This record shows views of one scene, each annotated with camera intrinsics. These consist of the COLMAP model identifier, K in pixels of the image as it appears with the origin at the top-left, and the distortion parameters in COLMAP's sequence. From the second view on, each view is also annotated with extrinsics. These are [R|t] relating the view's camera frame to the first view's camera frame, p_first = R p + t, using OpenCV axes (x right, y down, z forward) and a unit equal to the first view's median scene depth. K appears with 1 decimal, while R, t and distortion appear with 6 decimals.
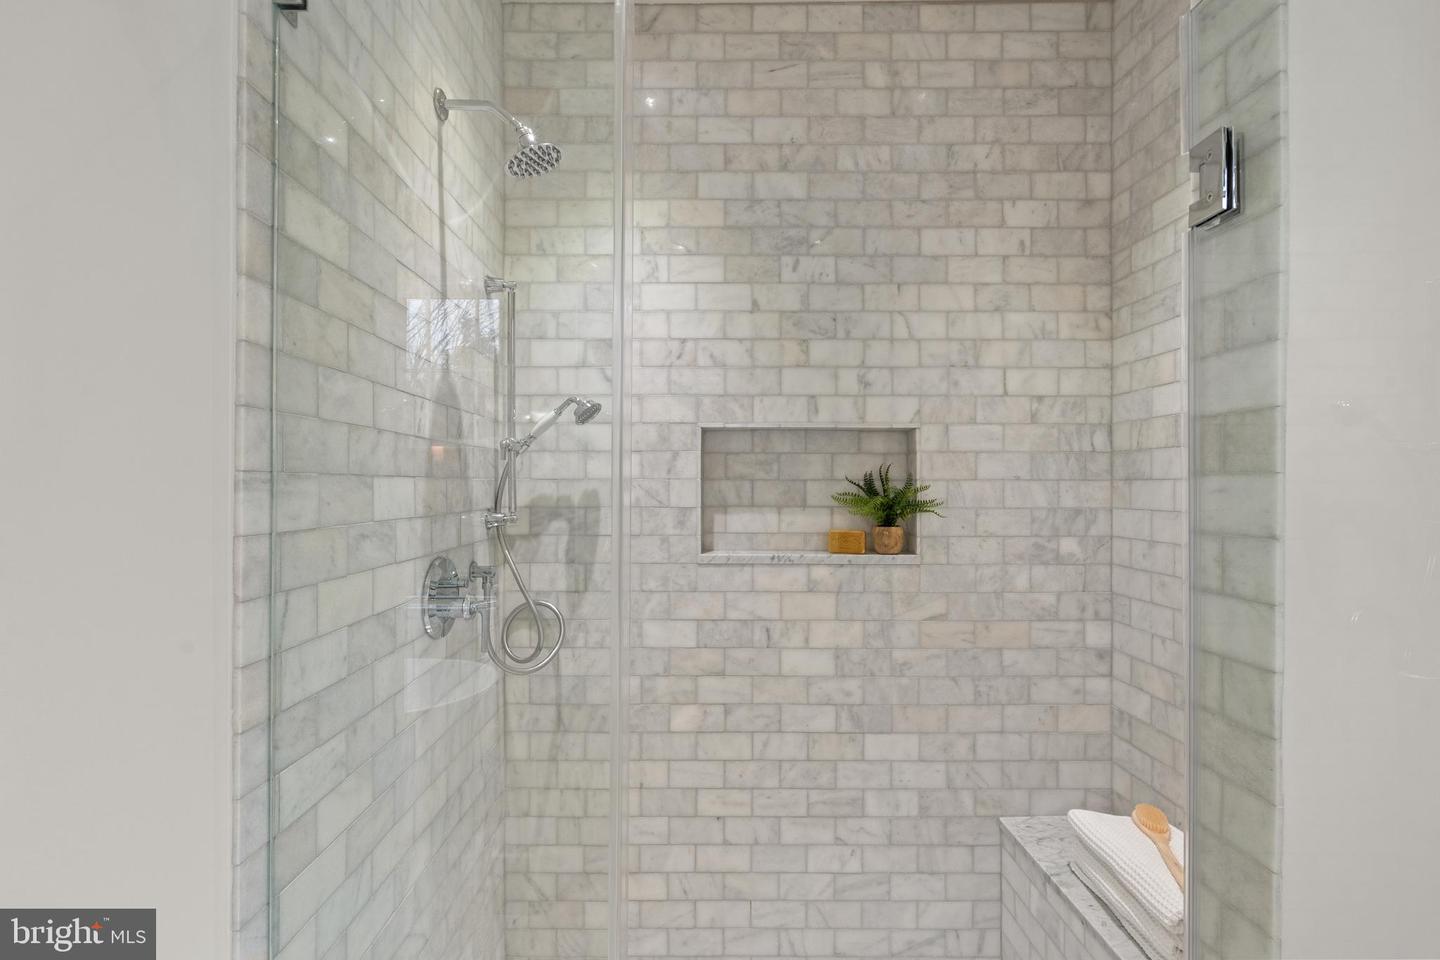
lens RADIAL K [[630.5, 0, 720.0], [0, 630.5, 480.0], [0, 0, 1]] dist [-0.003093, 0.000335]
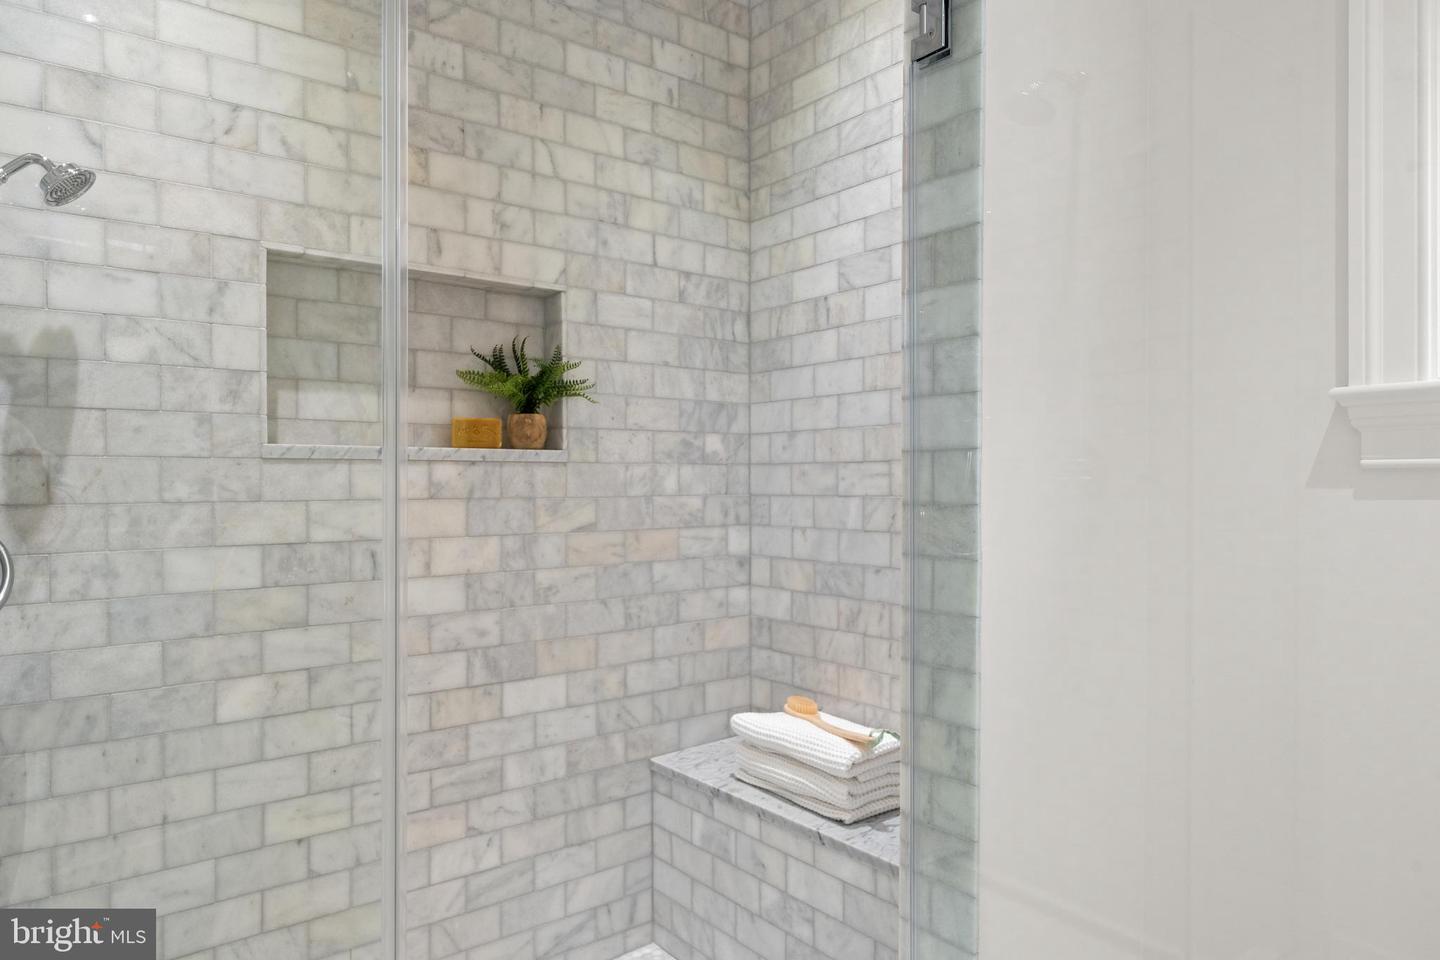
lens RADIAL K [[884.3, 0, 720.0], [0, 884.3, 480.0], [0, 0, 1]] dist [-0.002612, 0.000112]
pose [[0.792183, -0.009534, 0.610209, -0.214901], [0.002792, 0.999924, 0.011998, 0.143760], [-0.610277, -0.007800, 0.792149, -0.009194]]
